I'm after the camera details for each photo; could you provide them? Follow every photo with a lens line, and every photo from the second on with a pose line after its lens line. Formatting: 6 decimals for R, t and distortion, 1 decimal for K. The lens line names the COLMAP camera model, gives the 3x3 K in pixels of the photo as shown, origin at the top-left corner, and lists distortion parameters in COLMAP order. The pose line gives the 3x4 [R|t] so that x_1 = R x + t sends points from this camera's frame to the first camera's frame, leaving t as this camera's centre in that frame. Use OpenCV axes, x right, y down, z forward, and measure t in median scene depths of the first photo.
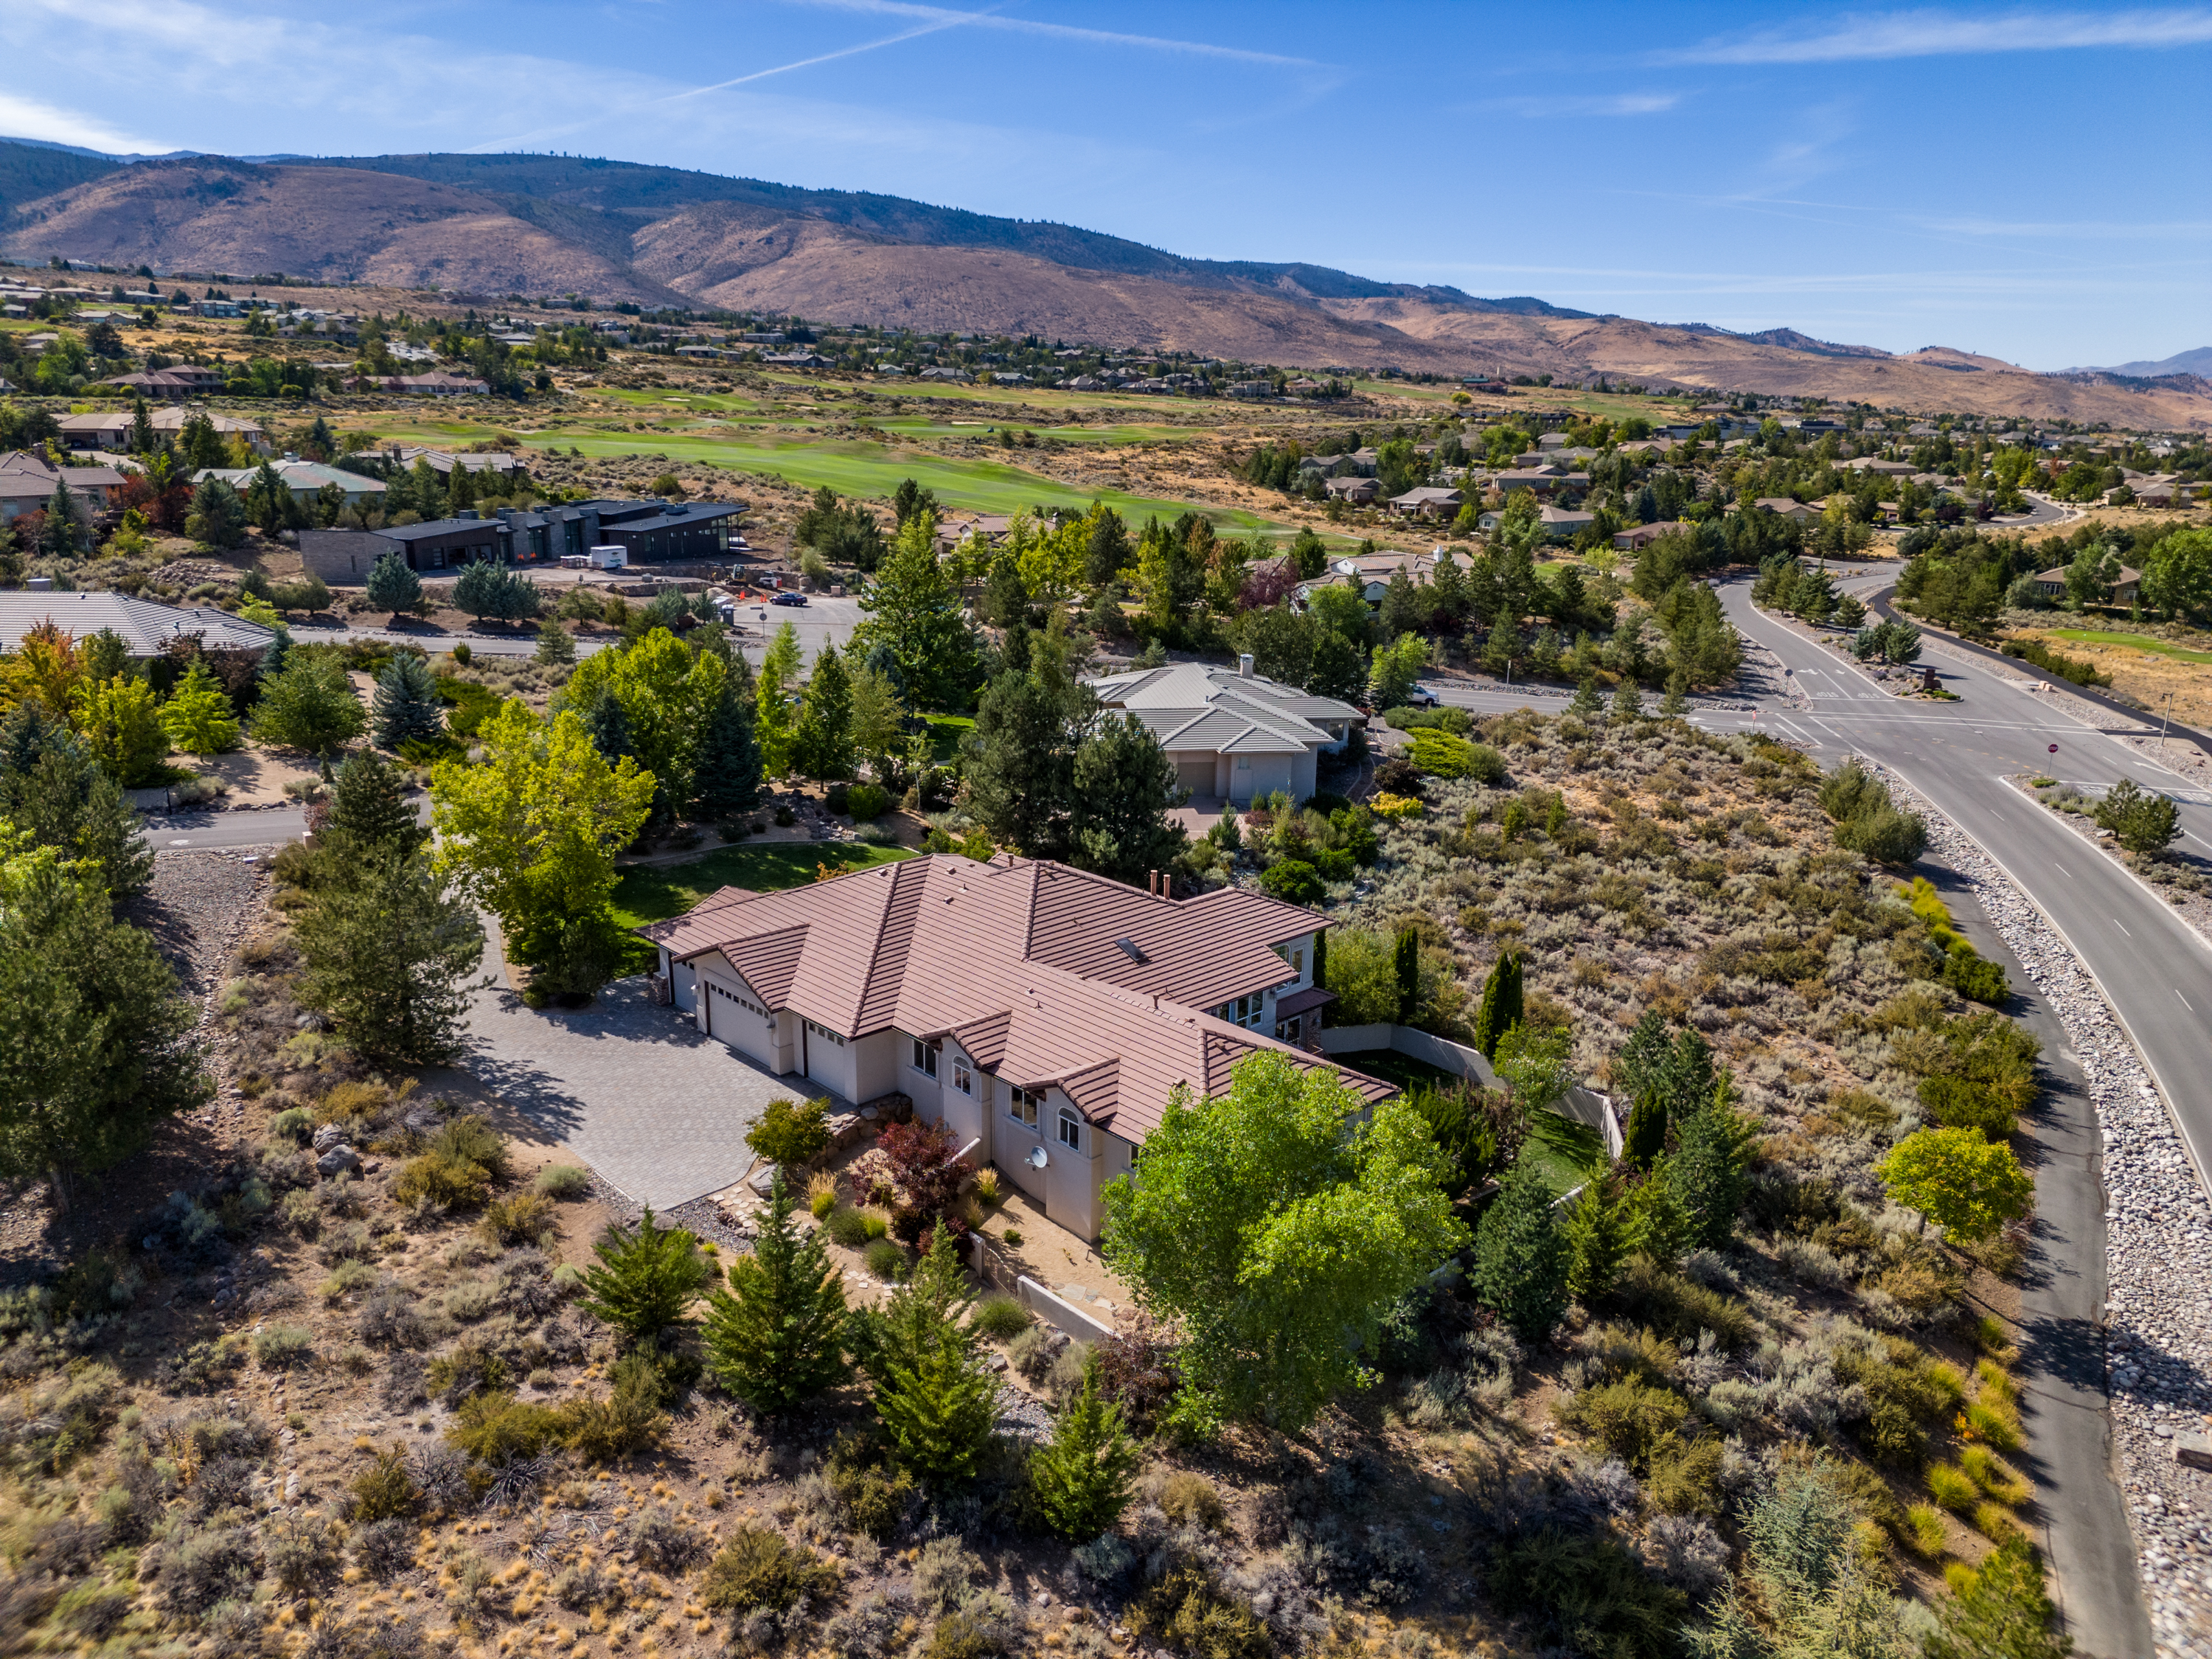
lens RADIAL K [[1532.3, 0, 1106.0], [0, 1532.3, 829.5], [0, 0, 1]] dist [0.056325, -0.043197]
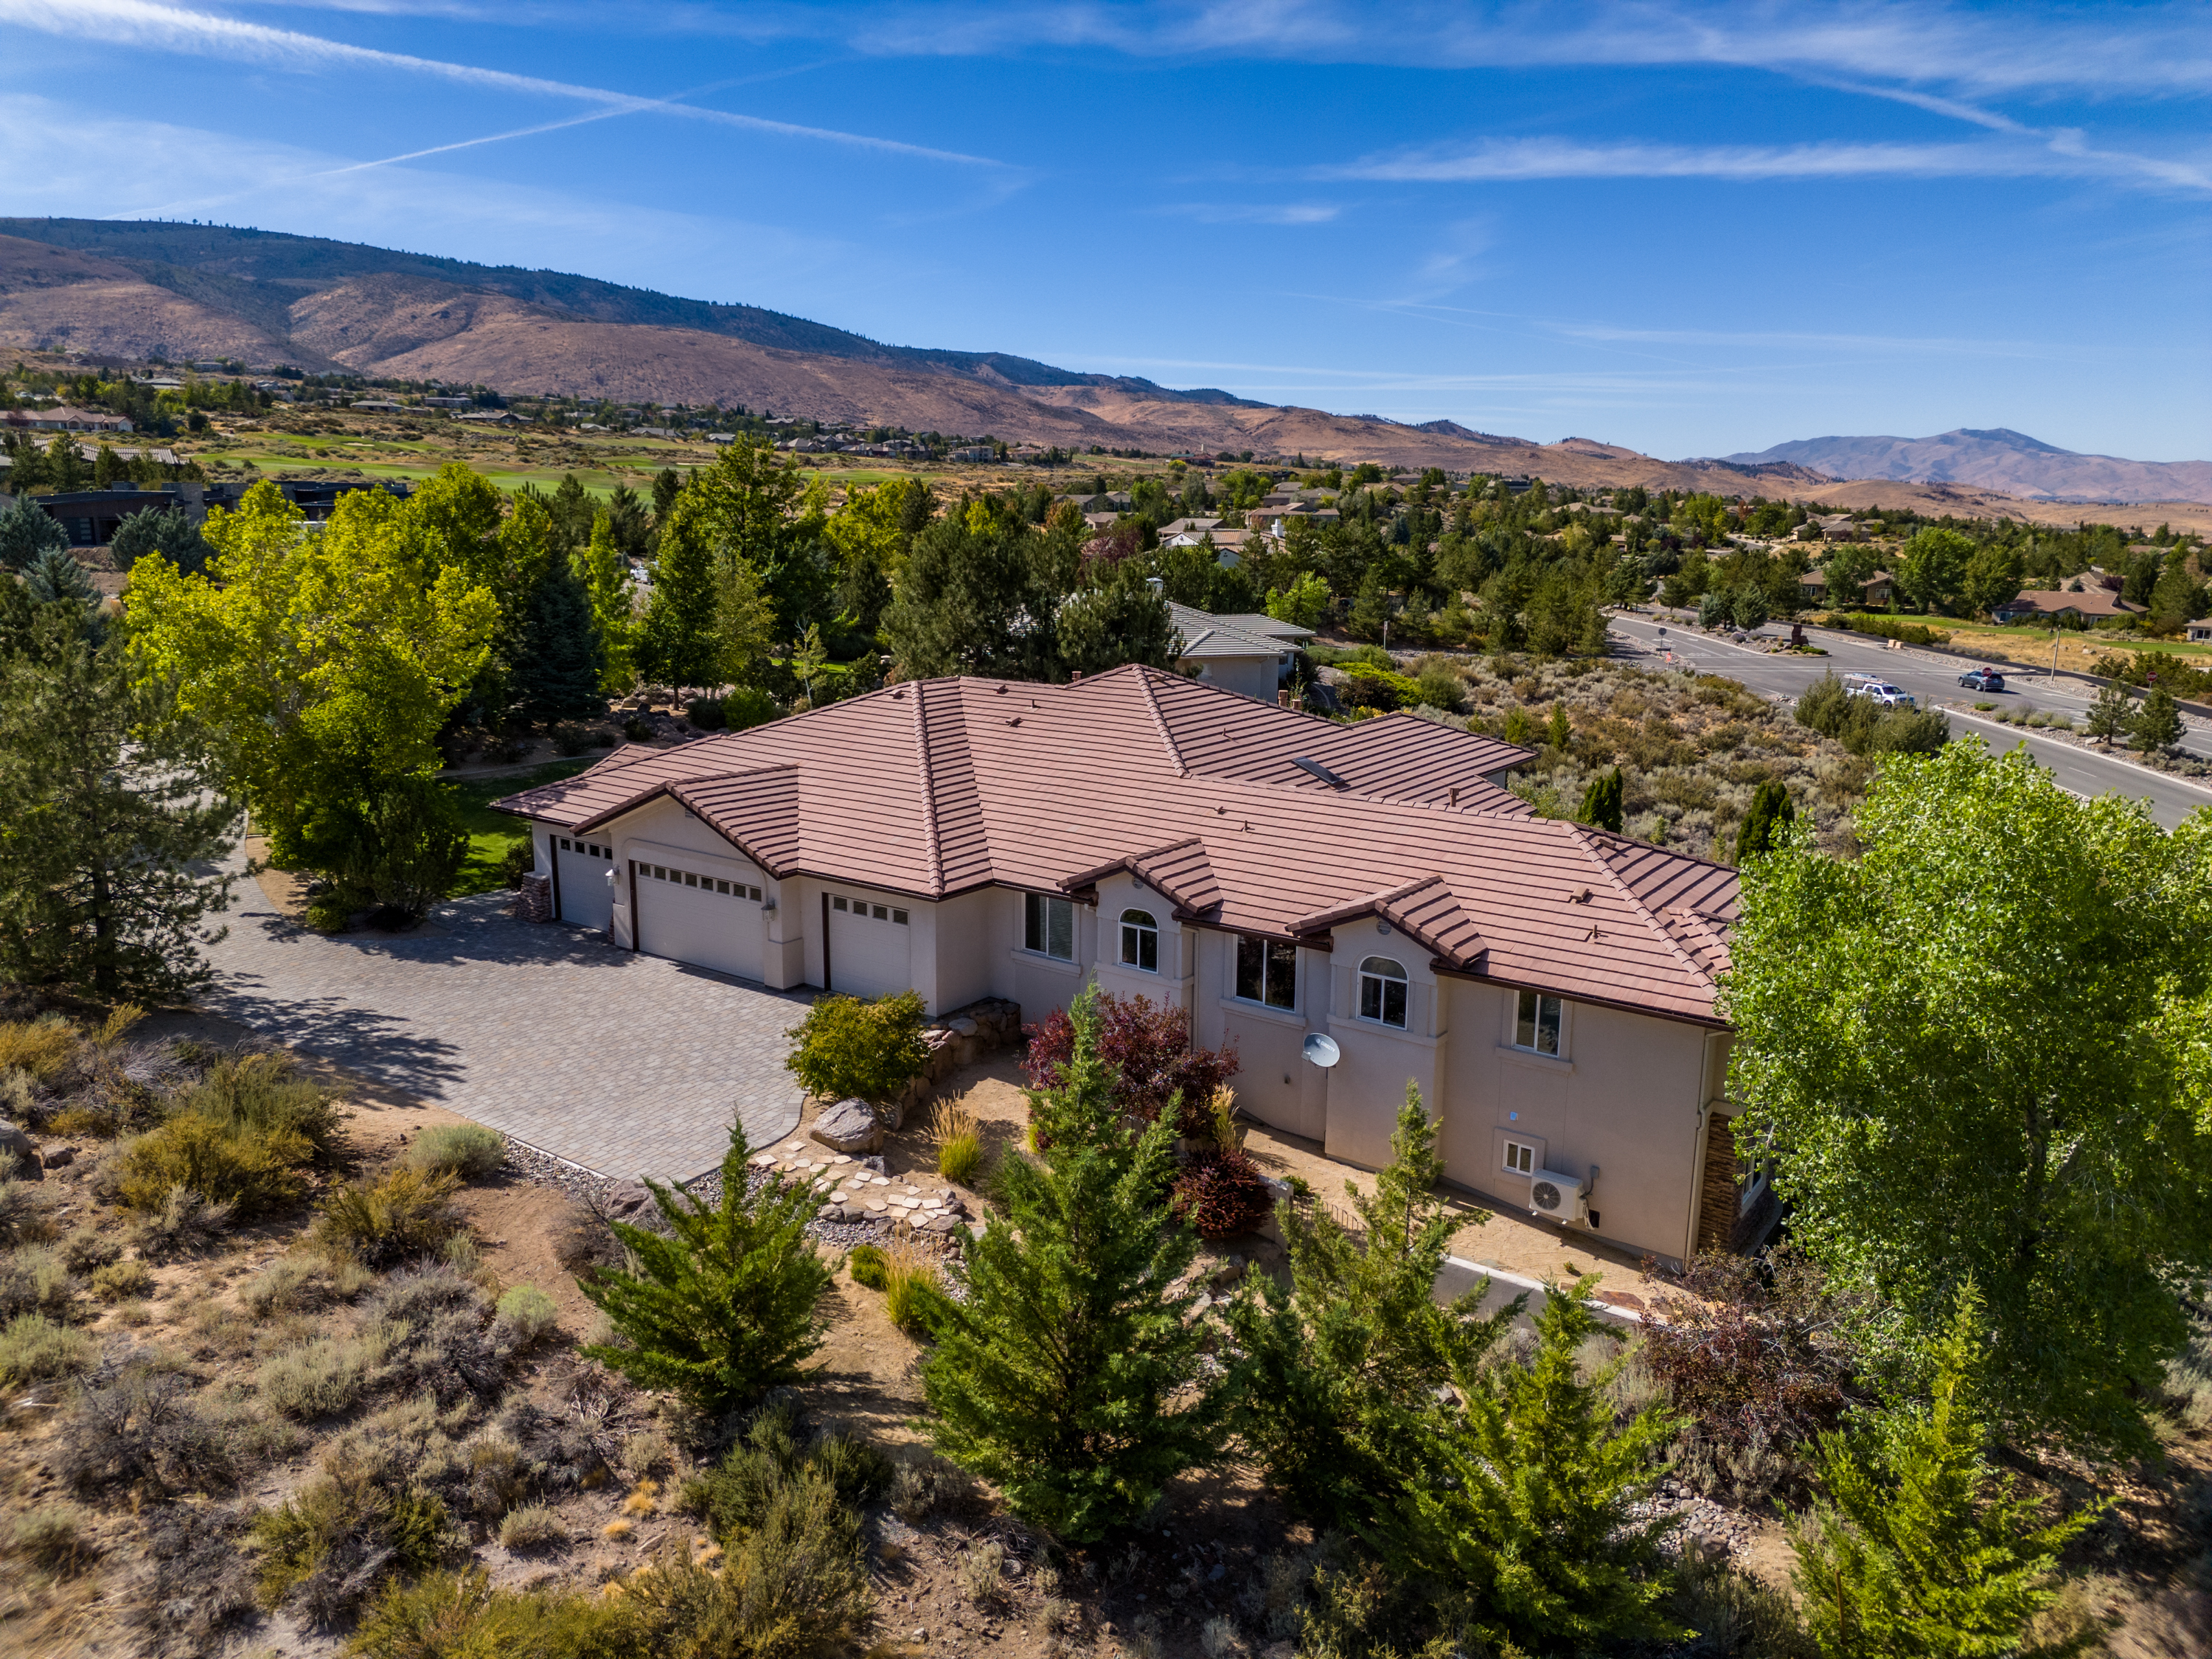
lens RADIAL K [[1532.3, 0, 1106.0], [0, 1532.3, 829.5], [0, 0, 1]] dist [0.056325, -0.043197]
pose [[0.983025, -0.038847, 0.179309, -0.207661], [0.047735, 0.997822, -0.045519, 0.140088], [-0.177151, 0.053306, 0.982739, 0.401453]]
